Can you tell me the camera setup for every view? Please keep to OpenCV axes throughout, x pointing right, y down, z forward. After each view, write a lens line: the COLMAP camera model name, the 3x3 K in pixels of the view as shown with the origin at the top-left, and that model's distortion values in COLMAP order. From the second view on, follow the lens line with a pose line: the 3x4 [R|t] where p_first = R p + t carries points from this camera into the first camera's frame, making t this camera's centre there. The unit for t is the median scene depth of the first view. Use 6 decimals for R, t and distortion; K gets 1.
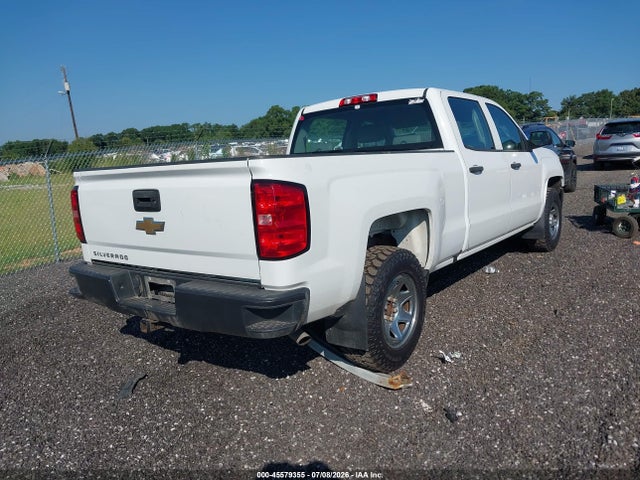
lens RADIAL K [[516.4, 0, 320.0], [0, 516.4, 240.0], [0, 0, 1]] dist [-0.008038, -0.007410]
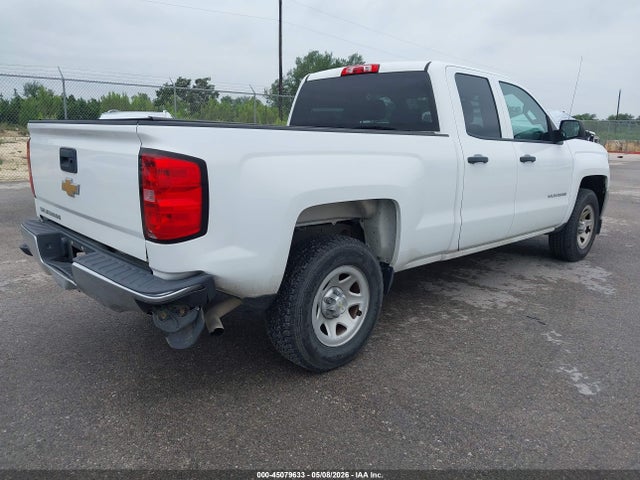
lens RADIAL K [[516.4, 0, 320.0], [0, 516.4, 240.0], [0, 0, 1]] dist [-0.008038, -0.007410]
pose [[0.984694, 0.116389, -0.129735, 0.211638], [-0.108688, 0.991951, 0.064966, -0.036672], [0.136252, -0.049871, 0.989418, 0.114808]]
